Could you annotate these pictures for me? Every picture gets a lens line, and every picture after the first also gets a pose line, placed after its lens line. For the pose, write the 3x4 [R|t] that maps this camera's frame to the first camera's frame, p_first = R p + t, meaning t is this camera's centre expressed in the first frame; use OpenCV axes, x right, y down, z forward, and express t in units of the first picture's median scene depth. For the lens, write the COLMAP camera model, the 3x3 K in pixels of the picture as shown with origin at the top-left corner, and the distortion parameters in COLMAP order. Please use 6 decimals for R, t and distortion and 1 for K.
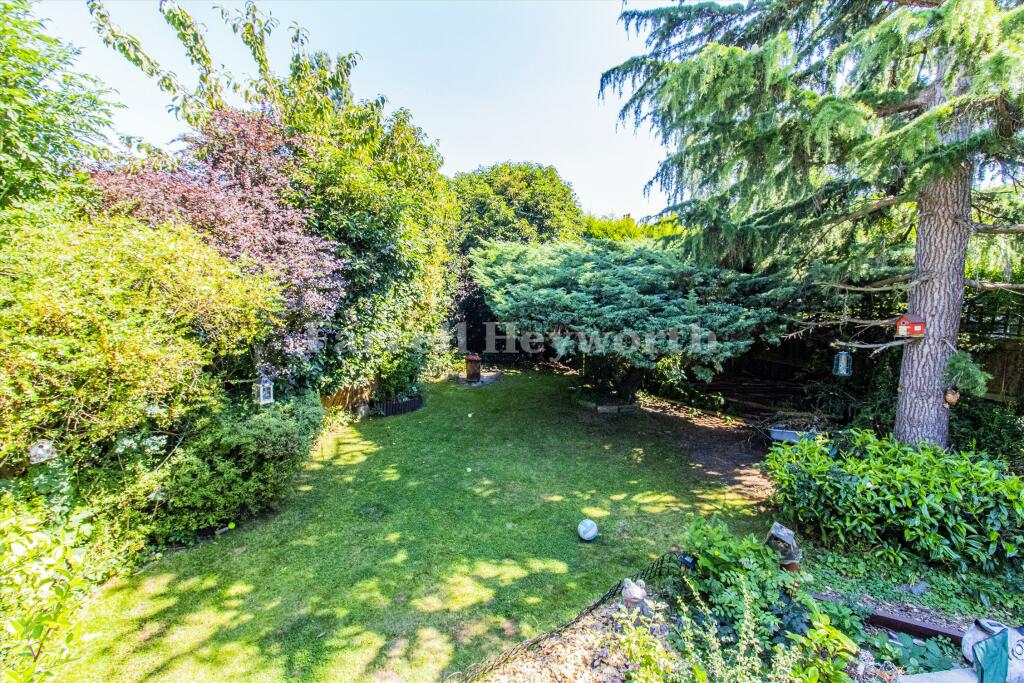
lens RADIAL K [[470.4, 0, 507.4], [0, 470.4, 339.0], [0, 0, 1]] dist [0.003334, 0.000176]
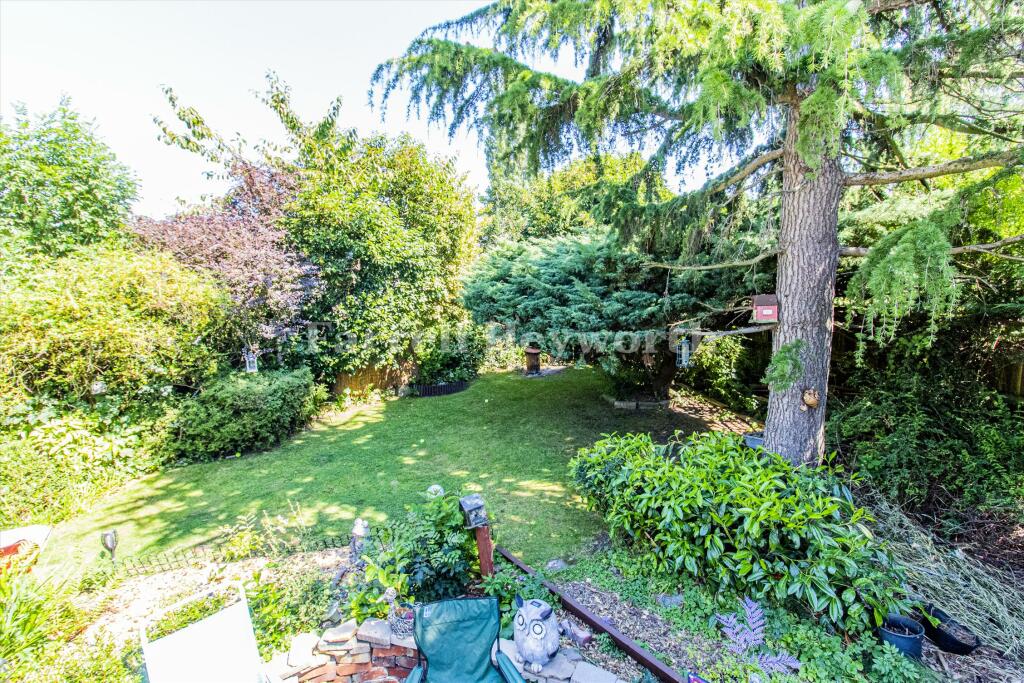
lens RADIAL K [[470.4, 0, 502.3], [0, 470.4, 352.1], [0, 0, 1]] dist [0.003334, 0.000176]
pose [[0.901444, 0.022640, -0.432302, 0.809726], [-0.009757, 0.999440, 0.031996, 0.025565], [0.432785, -0.024625, 0.901161, 0.054311]]
